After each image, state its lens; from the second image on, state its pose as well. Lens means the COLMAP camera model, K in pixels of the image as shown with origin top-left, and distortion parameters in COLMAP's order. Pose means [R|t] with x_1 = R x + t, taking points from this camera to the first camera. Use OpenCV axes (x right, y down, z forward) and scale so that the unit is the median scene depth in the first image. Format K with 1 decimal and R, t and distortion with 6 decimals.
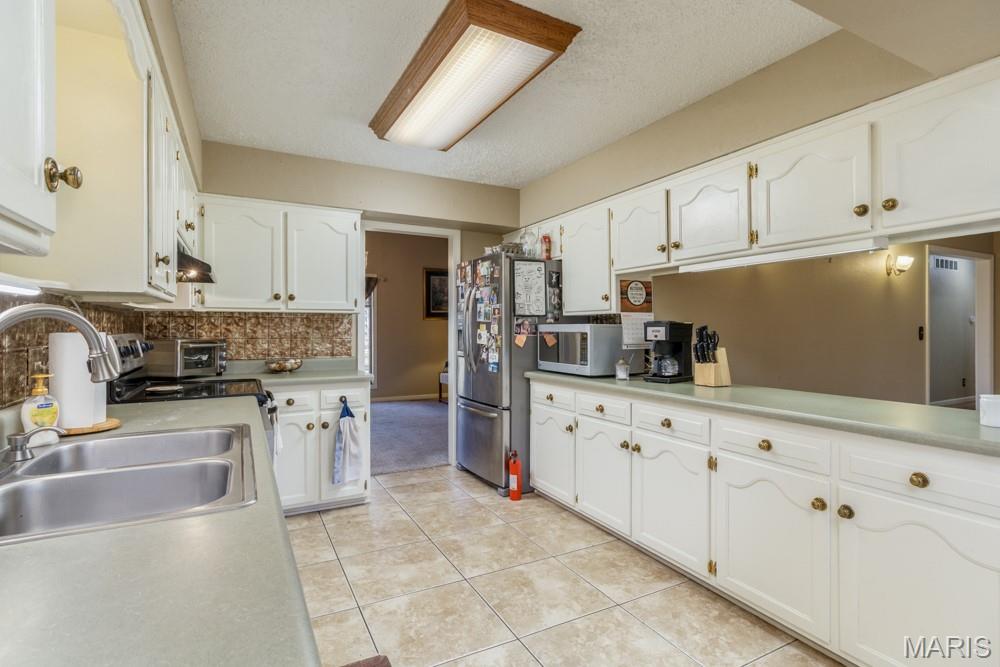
lens RADIAL K [[474.7, 0, 502.8], [0, 474.7, 328.7], [0, 0, 1]] dist [0.000957, -0.000068]
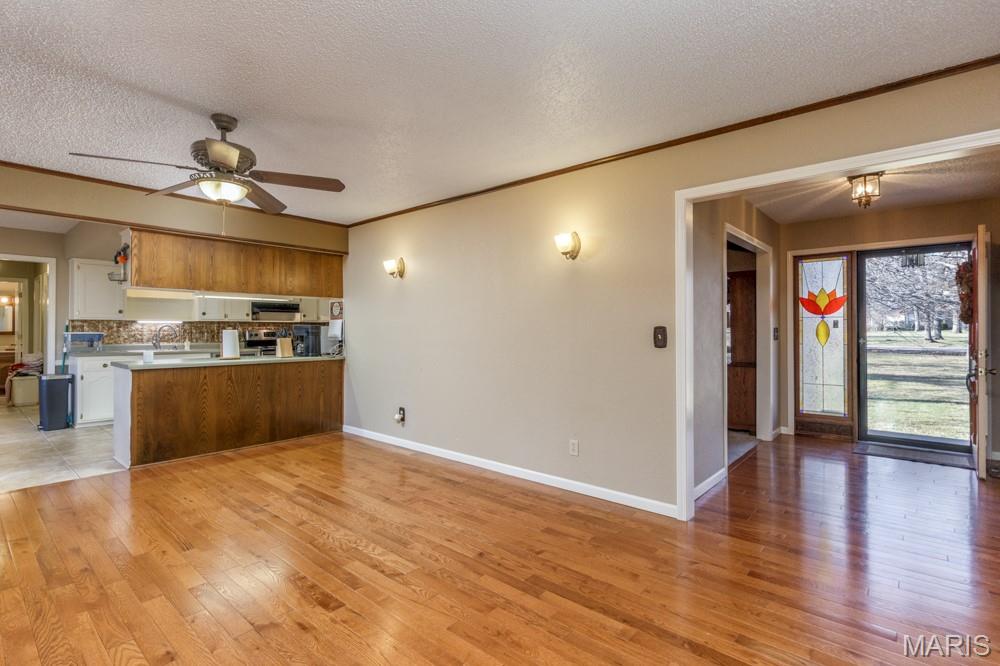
lens RADIAL K [[474.7, 0, 502.8], [0, 474.7, 328.2], [0, 0, 1]] dist [0.000957, -0.000068]
pose [[0.372980, -0.000463, -0.927839, 2.123387], [-0.001634, 0.999998, -0.001156, -0.002047], [0.927838, 0.001947, 0.372979, 0.906138]]
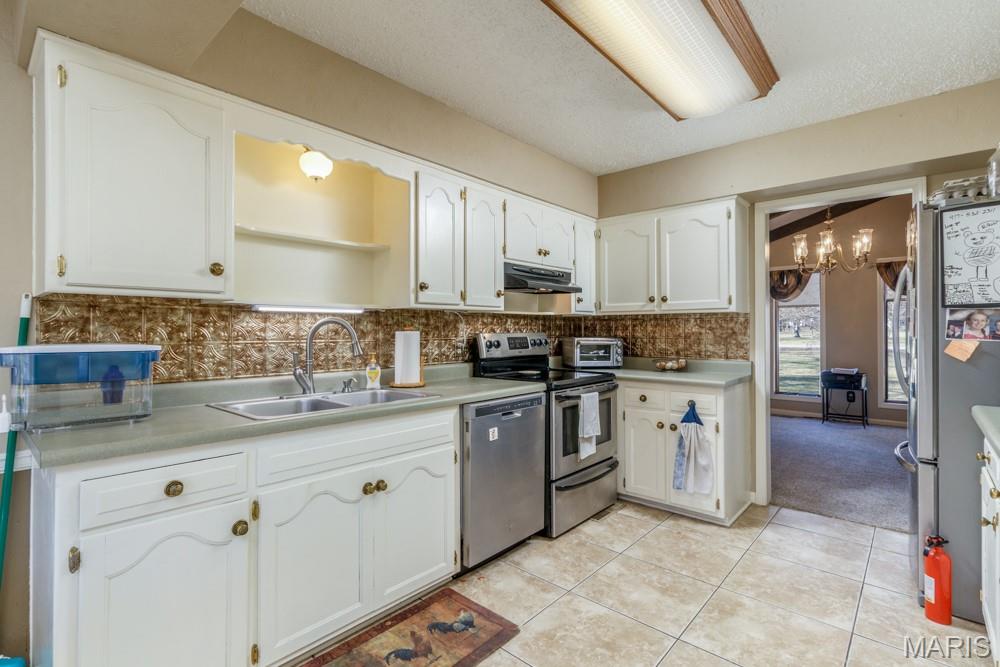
lens RADIAL K [[474.7, 0, 502.8], [0, 474.7, 328.7], [0, 0, 1]] dist [0.000957, -0.000068]
pose [[0.359757, -0.002770, -0.933042, 0.405762], [0.002476, 0.999995, -0.002015, -0.000046], [0.933043, -0.001585, 0.359762, 0.305978]]
